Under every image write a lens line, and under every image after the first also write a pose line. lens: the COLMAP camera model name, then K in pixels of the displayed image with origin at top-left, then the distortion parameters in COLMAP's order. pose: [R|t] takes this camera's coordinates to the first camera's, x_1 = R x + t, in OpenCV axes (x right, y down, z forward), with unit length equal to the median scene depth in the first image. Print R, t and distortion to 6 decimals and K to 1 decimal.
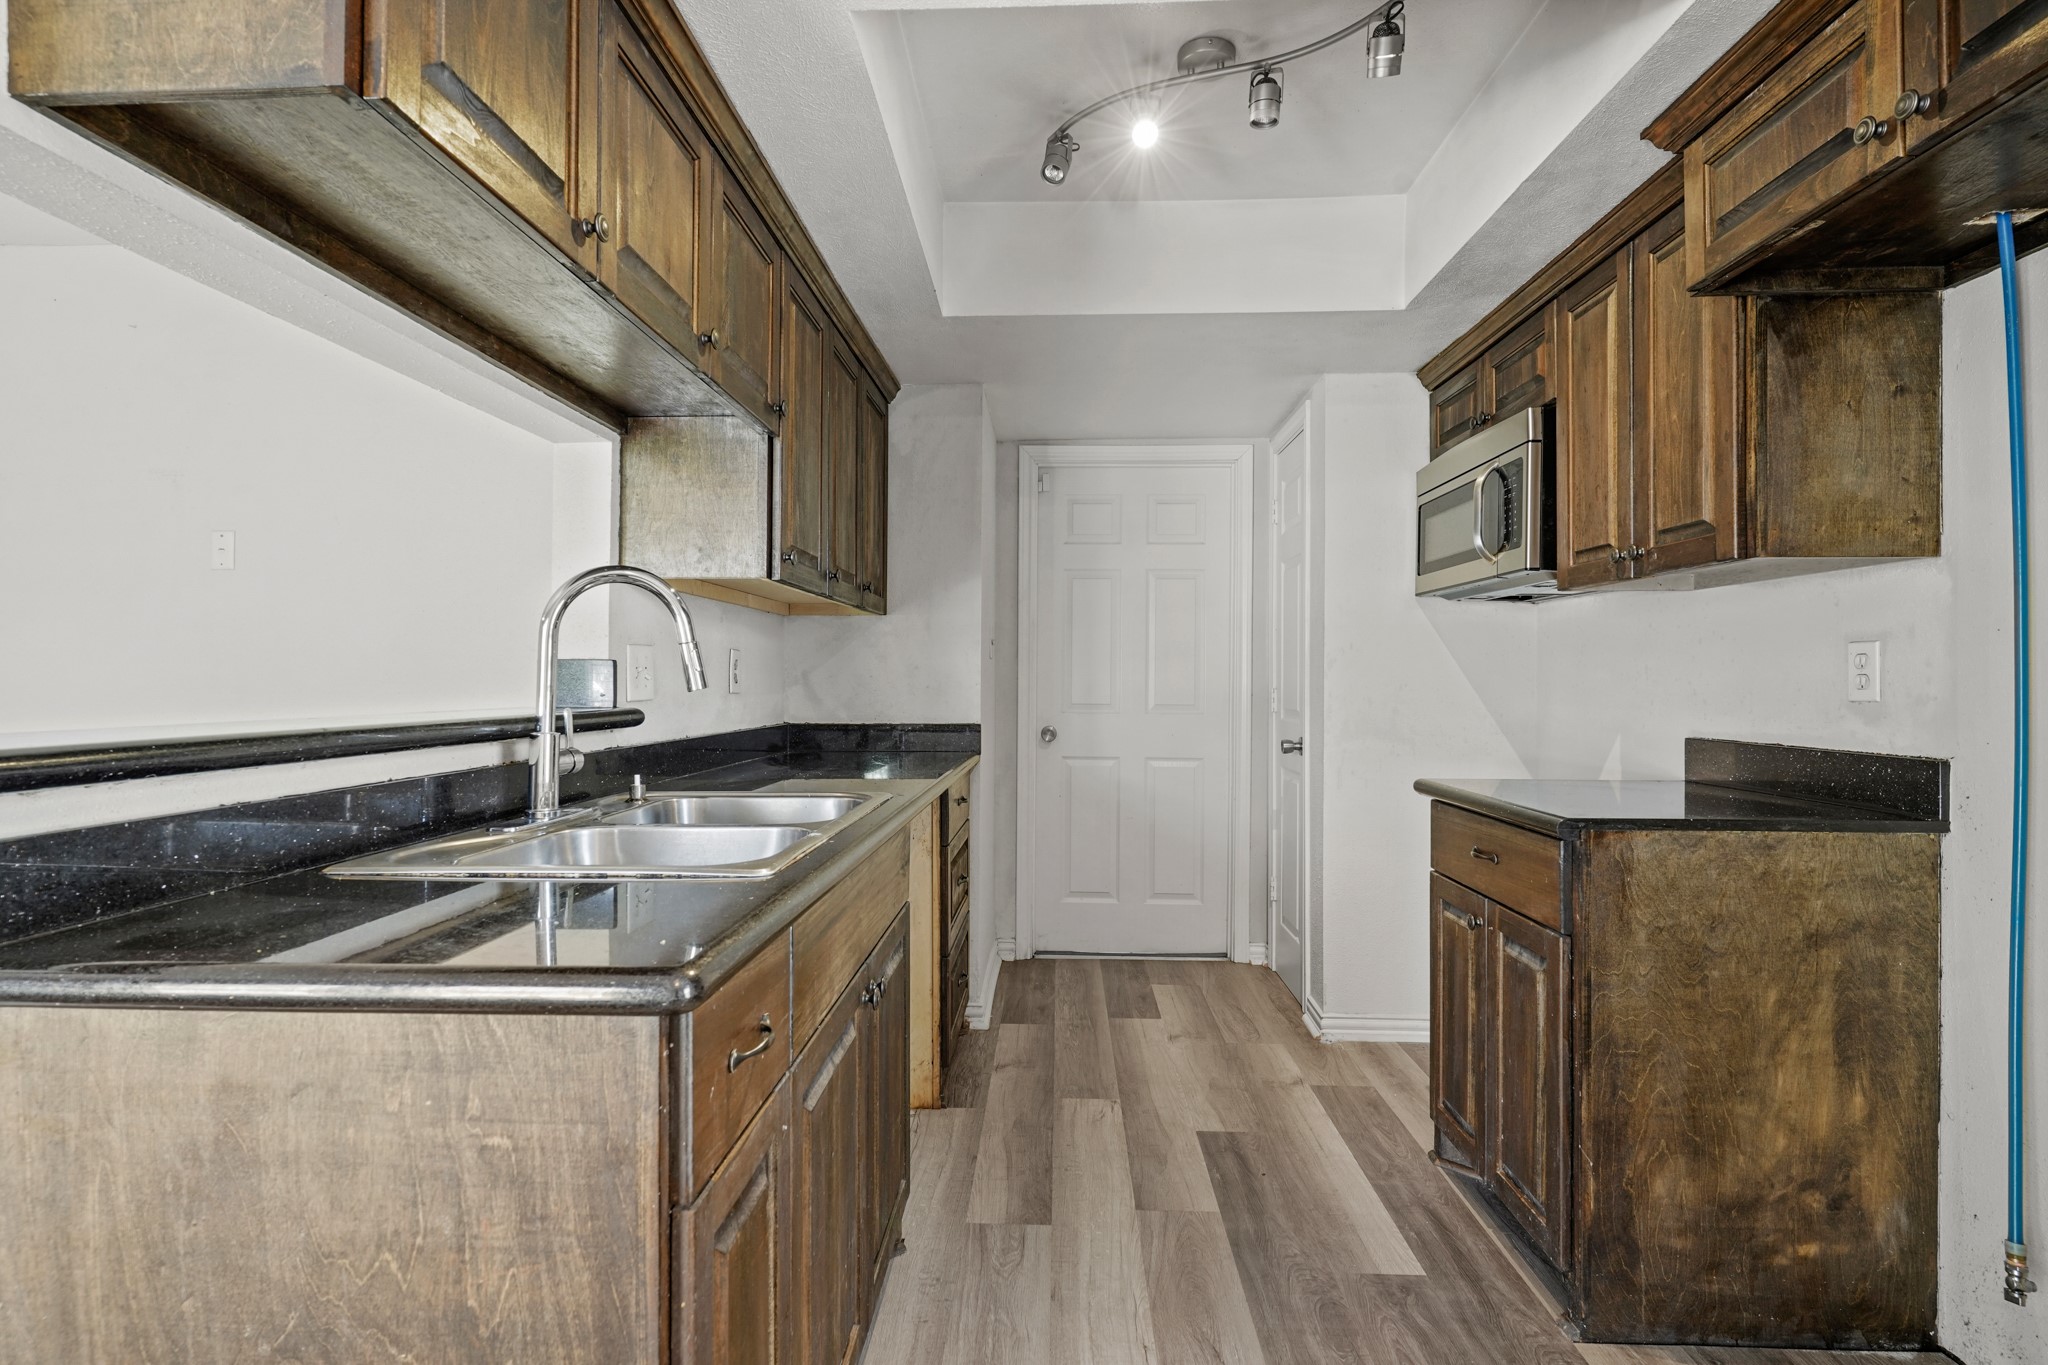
lens RADIAL K [[994.0, 0, 1019.2], [0, 994.0, 686.5], [0, 0, 1]] dist [0.007086, -0.002184]
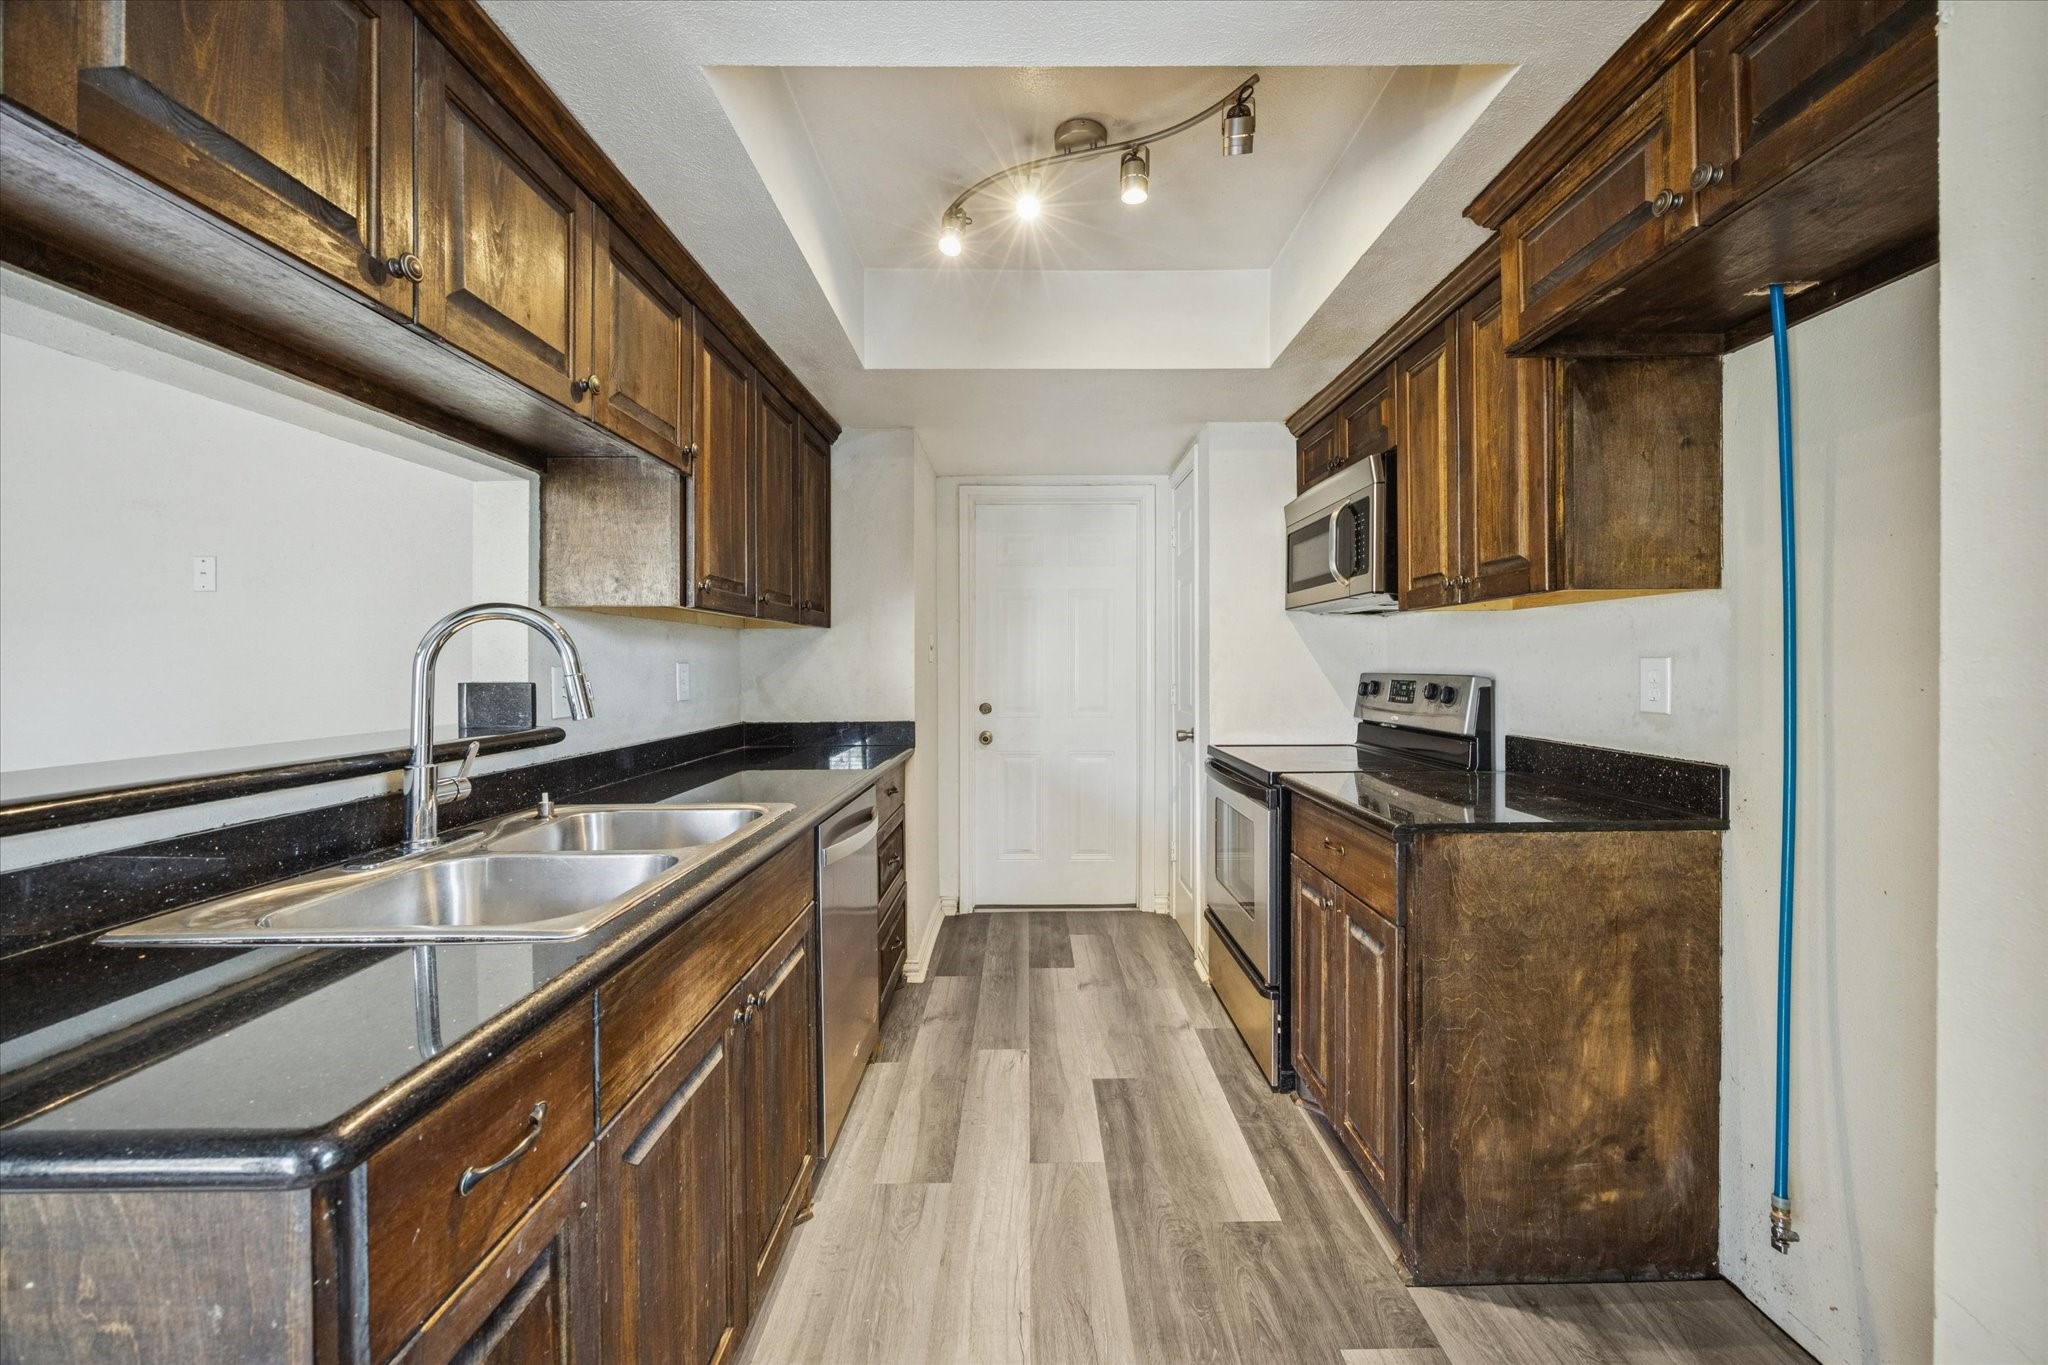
lens RADIAL K [[771.5, 0, 1033.6], [0, 771.5, 661.7], [0, 0, 1]] dist [-0.000420, 0.000701]
pose [[0.999381, -0.002184, 0.035124, 0.104463], [0.002175, 0.999998, 0.000289, -0.048038], [-0.035124, -0.000213, 0.999383, 0.144217]]
